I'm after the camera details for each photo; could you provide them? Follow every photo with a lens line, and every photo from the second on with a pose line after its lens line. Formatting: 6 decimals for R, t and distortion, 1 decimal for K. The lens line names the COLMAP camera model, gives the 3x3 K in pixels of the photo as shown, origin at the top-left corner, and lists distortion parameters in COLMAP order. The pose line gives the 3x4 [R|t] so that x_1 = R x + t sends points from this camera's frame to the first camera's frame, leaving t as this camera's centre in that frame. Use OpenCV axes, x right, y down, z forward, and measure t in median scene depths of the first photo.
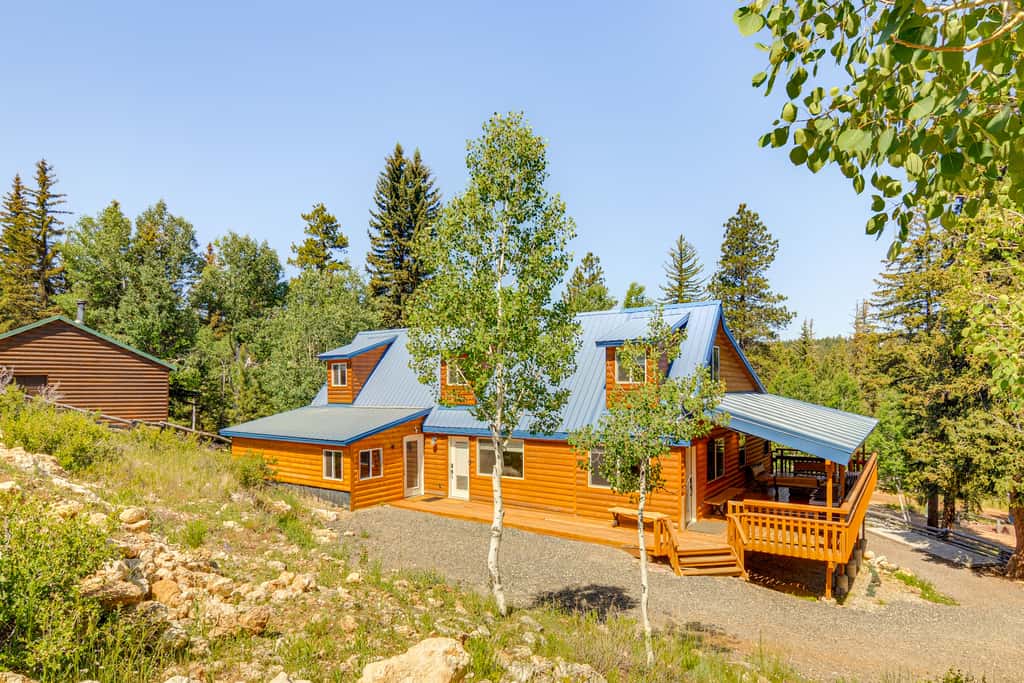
lens RADIAL K [[544.8, 0, 514.7], [0, 544.8, 380.9], [0, 0, 1]] dist [-0.013953, -0.000571]
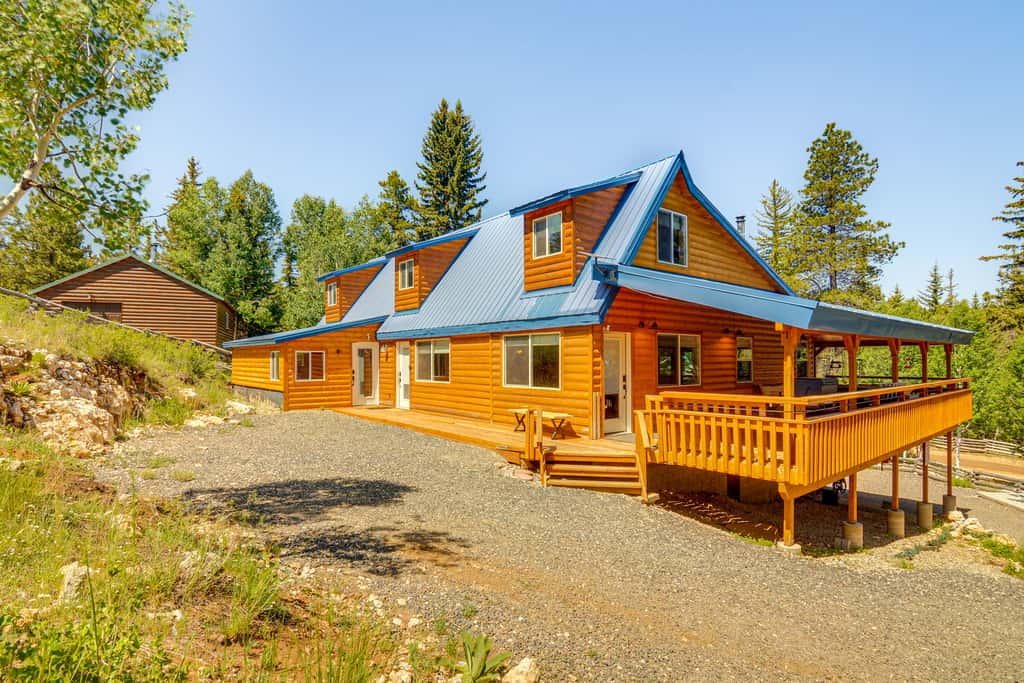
lens RADIAL K [[479.7, 0, 509.1], [0, 479.7, 355.1], [0, 0, 1]] dist [-0.018411, -0.001560]
pose [[0.957626, -0.001217, -0.288013, 0.299189], [-0.003273, 0.999880, -0.015109, 0.132977], [0.287997, 0.015411, 0.957507, 0.257328]]
